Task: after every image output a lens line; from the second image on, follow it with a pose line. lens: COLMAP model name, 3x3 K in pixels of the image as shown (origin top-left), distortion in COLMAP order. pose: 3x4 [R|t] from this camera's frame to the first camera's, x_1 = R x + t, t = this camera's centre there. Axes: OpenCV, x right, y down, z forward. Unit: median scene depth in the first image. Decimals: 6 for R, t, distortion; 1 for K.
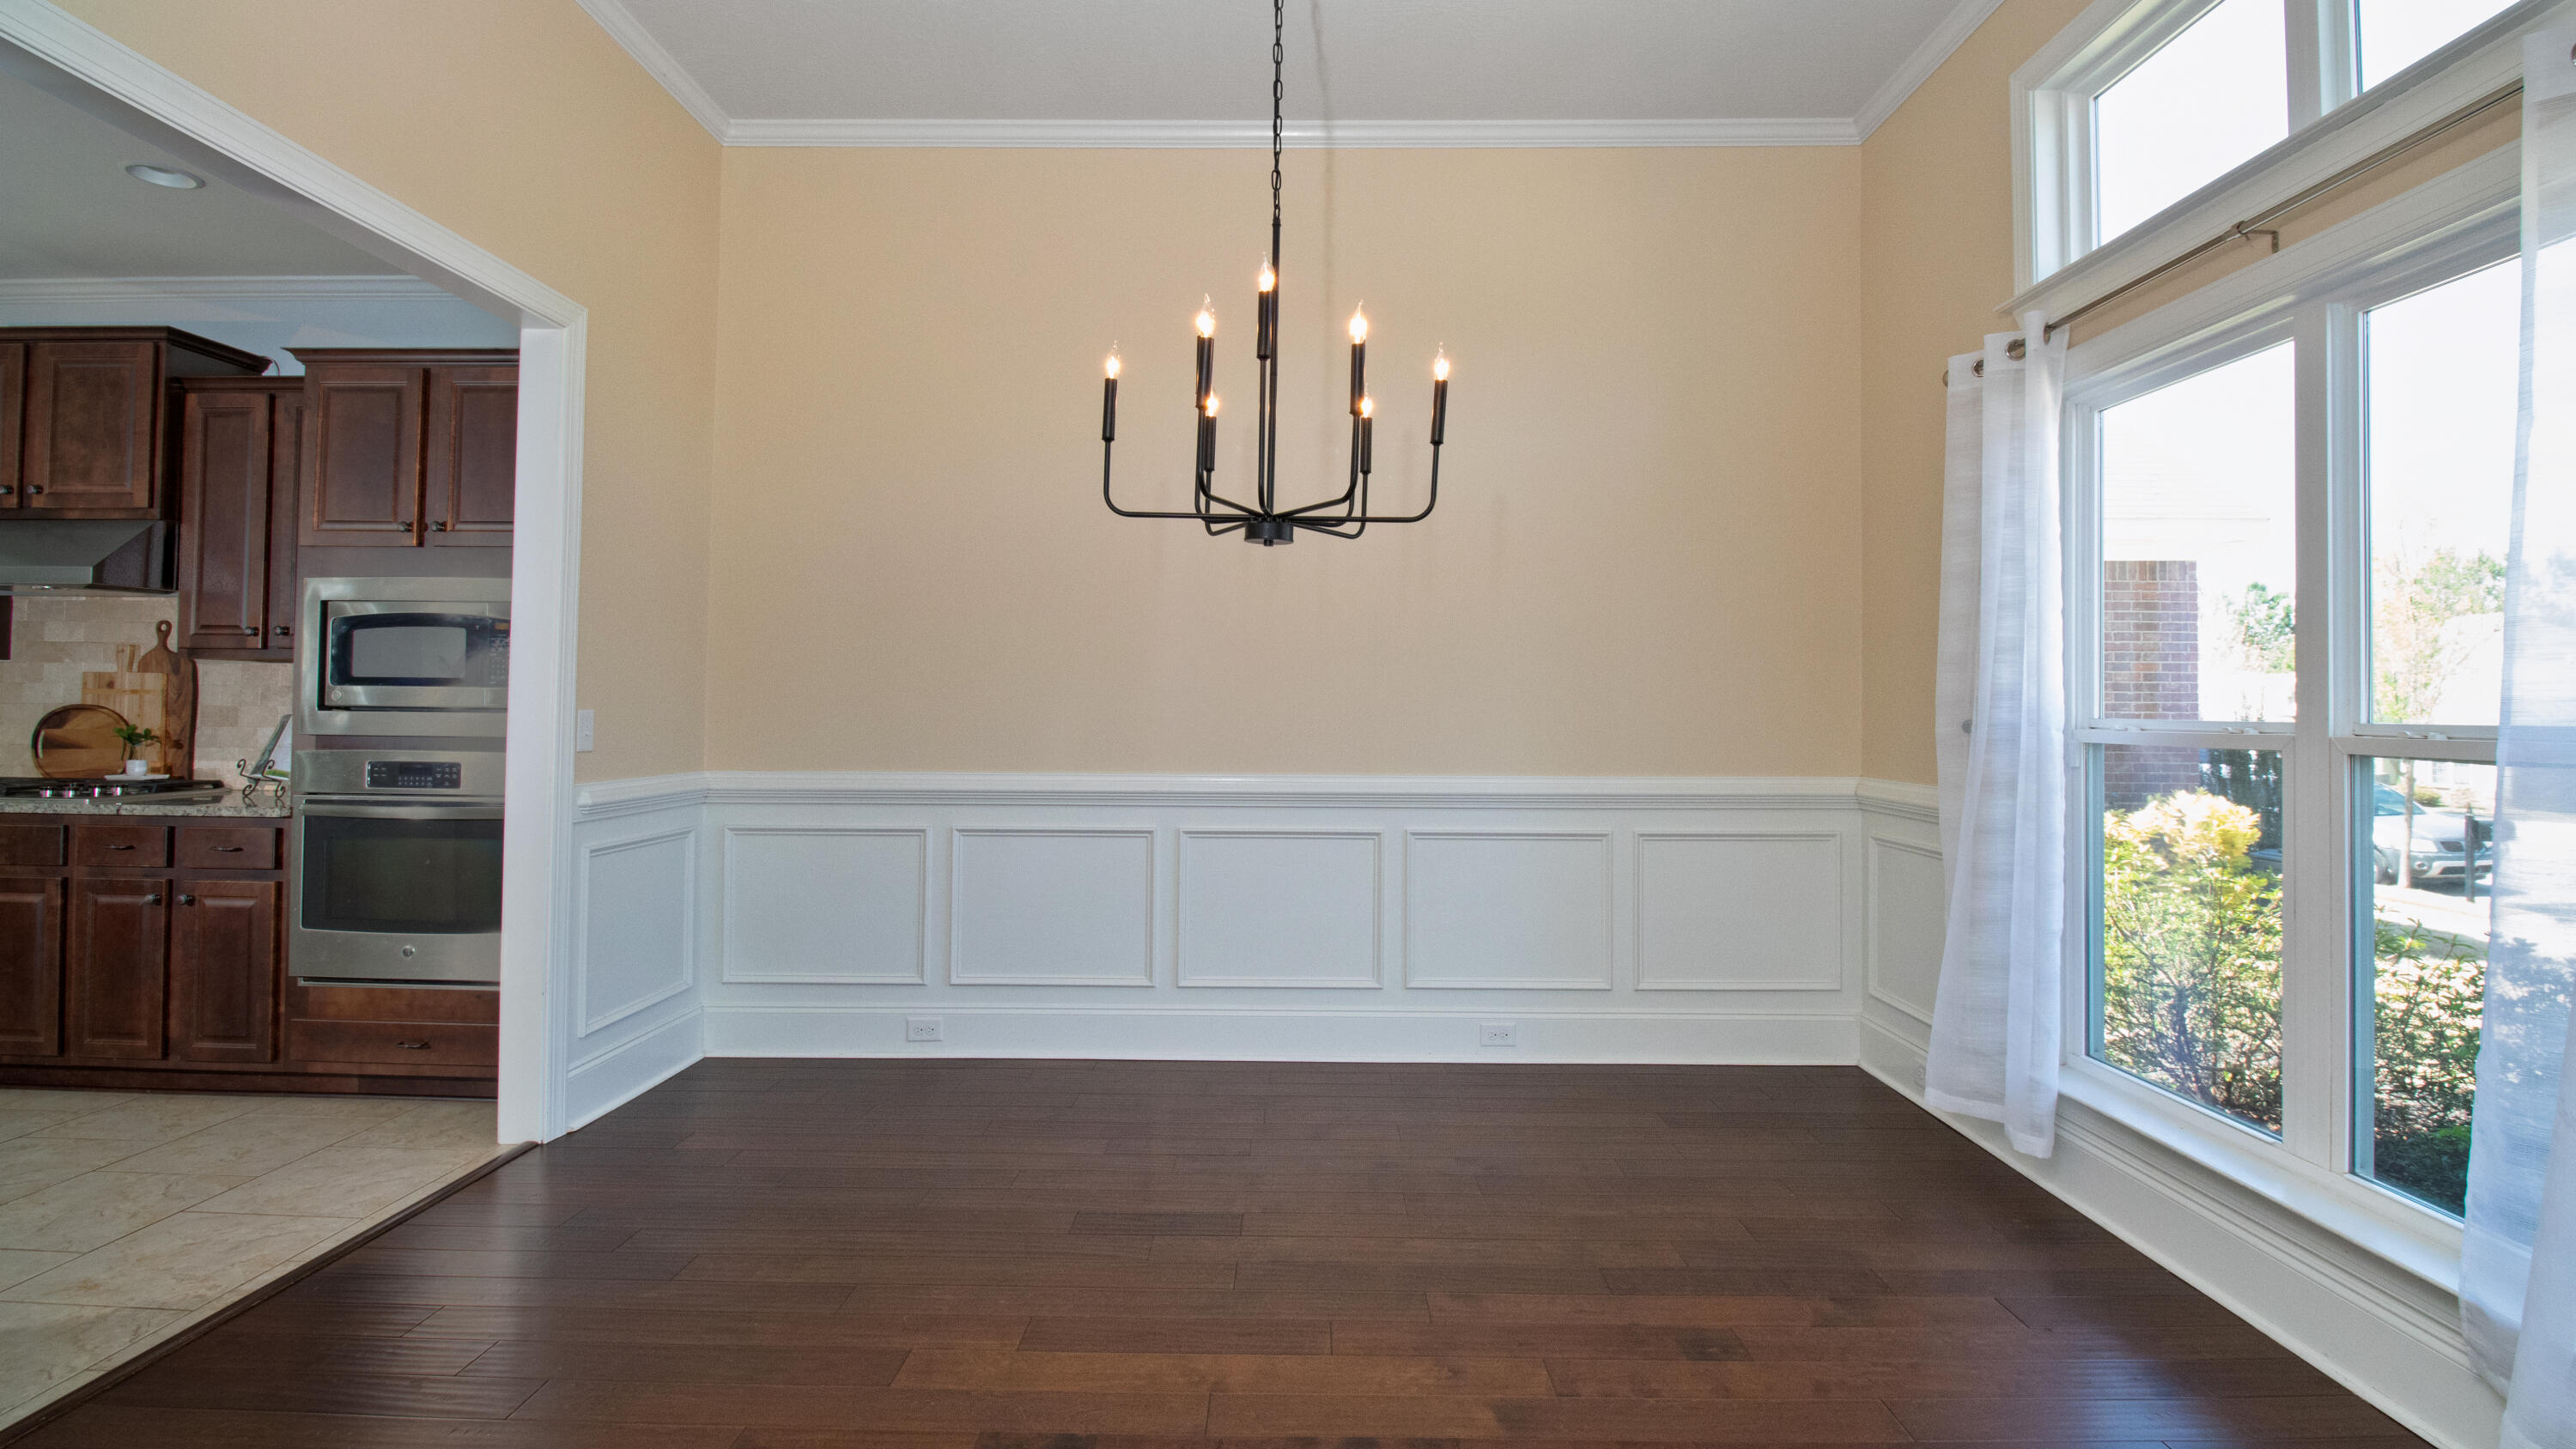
lens RADIAL K [[1181.4, 0, 1298.0], [0, 1181.4, 698.6], [0, 0, 1]] dist [-0.015200, -0.001120]
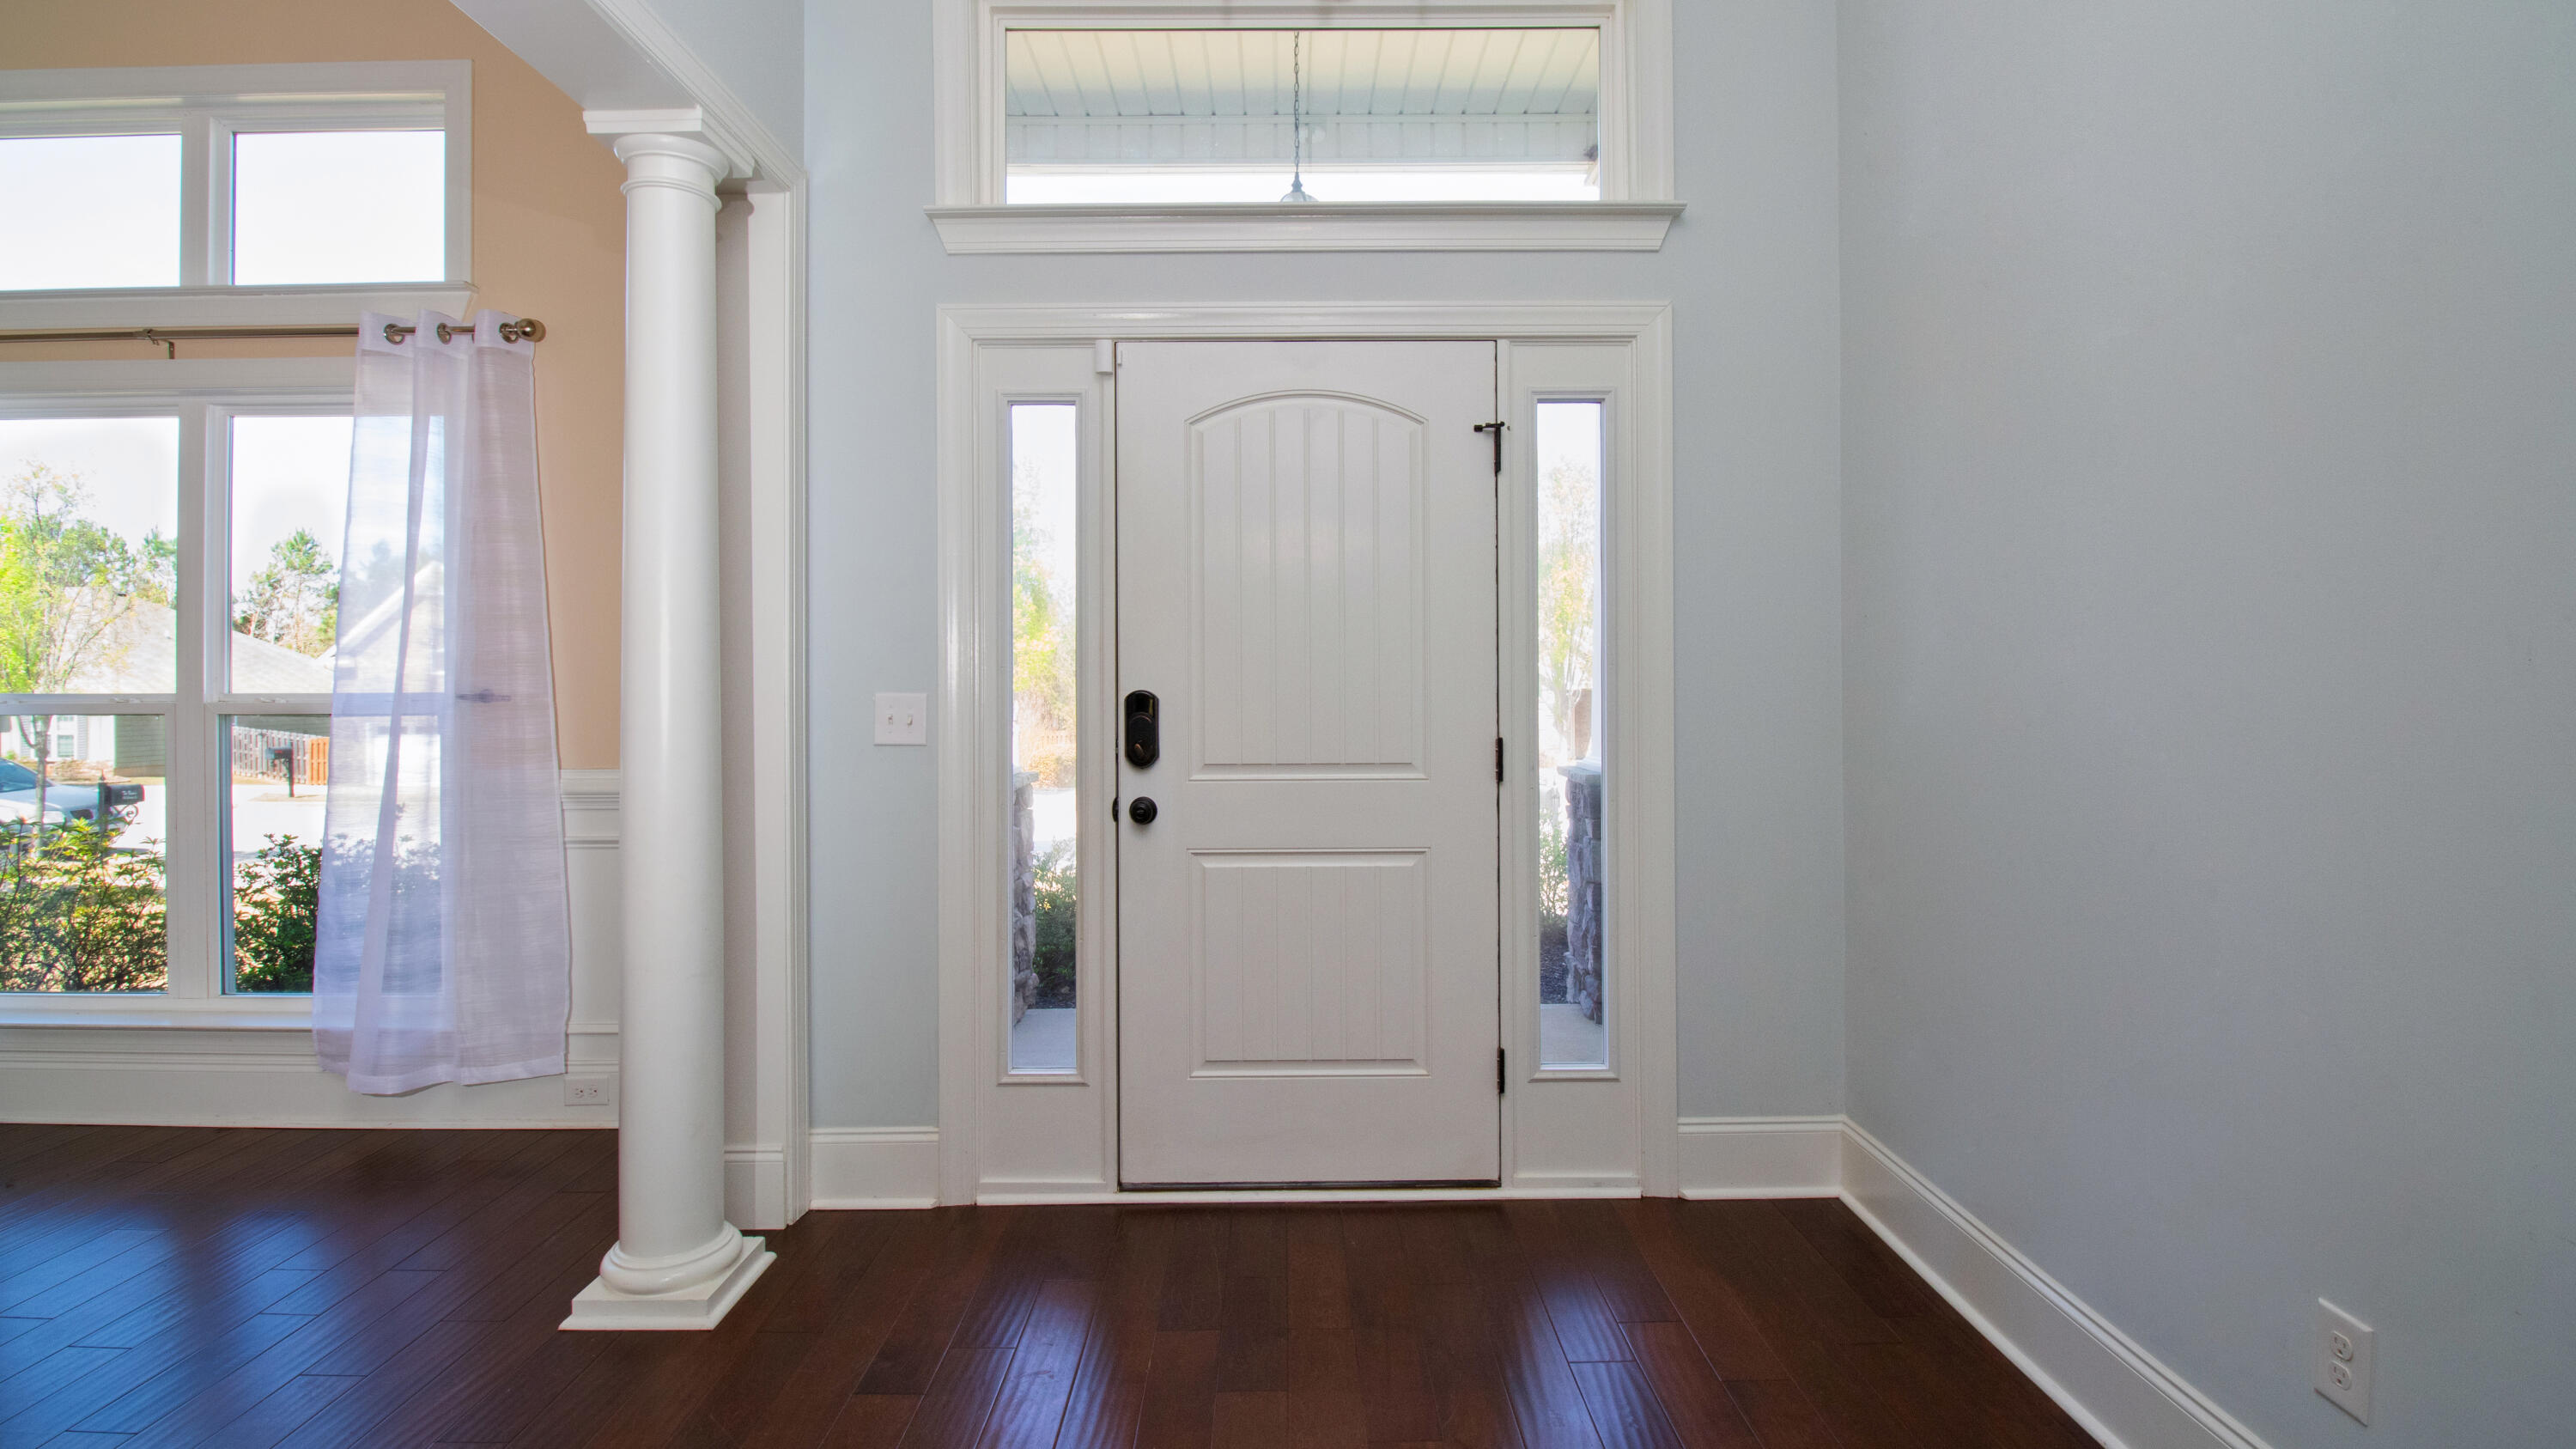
lens RADIAL K [[1181.8, 0, 1292.7], [0, 1181.8, 727.6], [0, 0, 1]] dist [-0.015200, -0.001120]
pose [[-0.036151, -0.037817, 0.998631, -0.841842], [-0.011666, 0.999232, 0.037418, -0.008706], [-0.999278, -0.010298, -0.036564, -0.423914]]
